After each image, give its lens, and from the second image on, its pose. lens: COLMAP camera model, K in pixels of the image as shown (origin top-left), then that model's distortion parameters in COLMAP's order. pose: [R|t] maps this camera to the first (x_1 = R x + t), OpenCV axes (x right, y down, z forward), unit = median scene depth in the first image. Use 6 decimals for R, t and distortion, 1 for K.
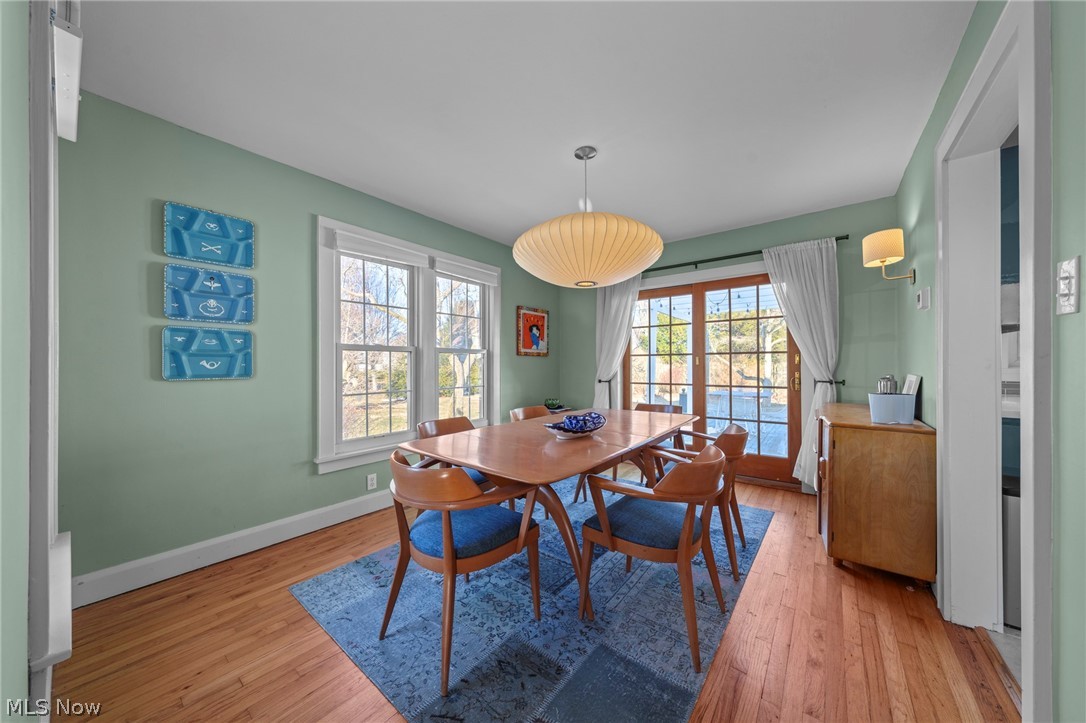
lens RADIAL K [[372.5, 0, 539.5], [0, 372.5, 366.1], [0, 0, 1]] dist [-0.000030, 0.000027]
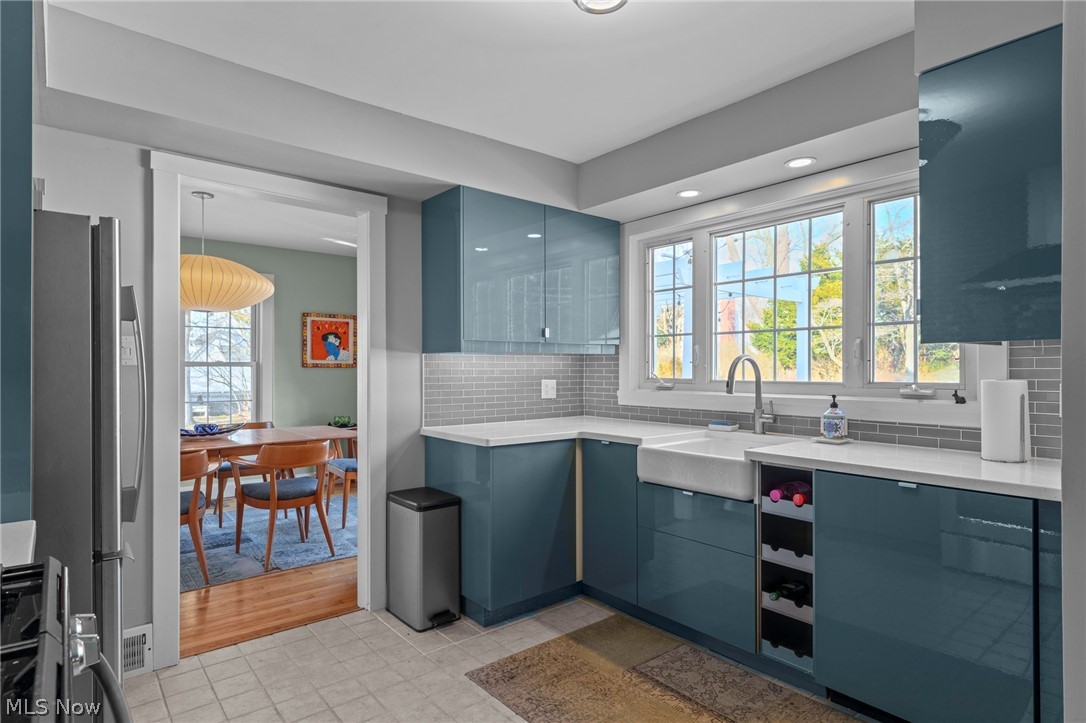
lens RADIAL K [[586.0, 0, 536.0], [0, 586.0, 367.3], [0, 0, 1]] dist [0.006487, 0.000617]
pose [[0.974514, 0.004576, -0.224282, 0.977245], [-0.005198, 0.999984, -0.002184, -0.033740], [0.224268, 0.003294, 0.974522, -0.328173]]
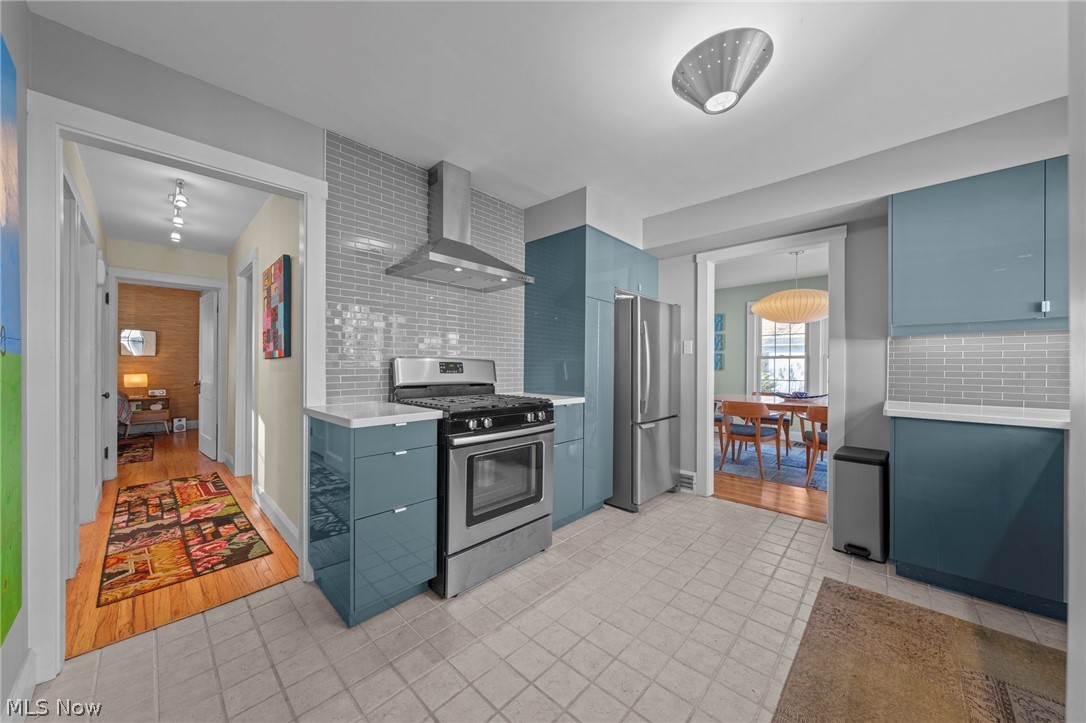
lens RADIAL K [[372.5, 0, 539.5], [0, 372.5, 366.1], [0, 0, 1]] dist [-0.000030, 0.000027]
pose [[-0.090311, 0.007217, -0.995887, 1.360646], [-0.004604, 0.999960, 0.007664, -0.009113], [0.995903, 0.005277, -0.090274, -0.069869]]
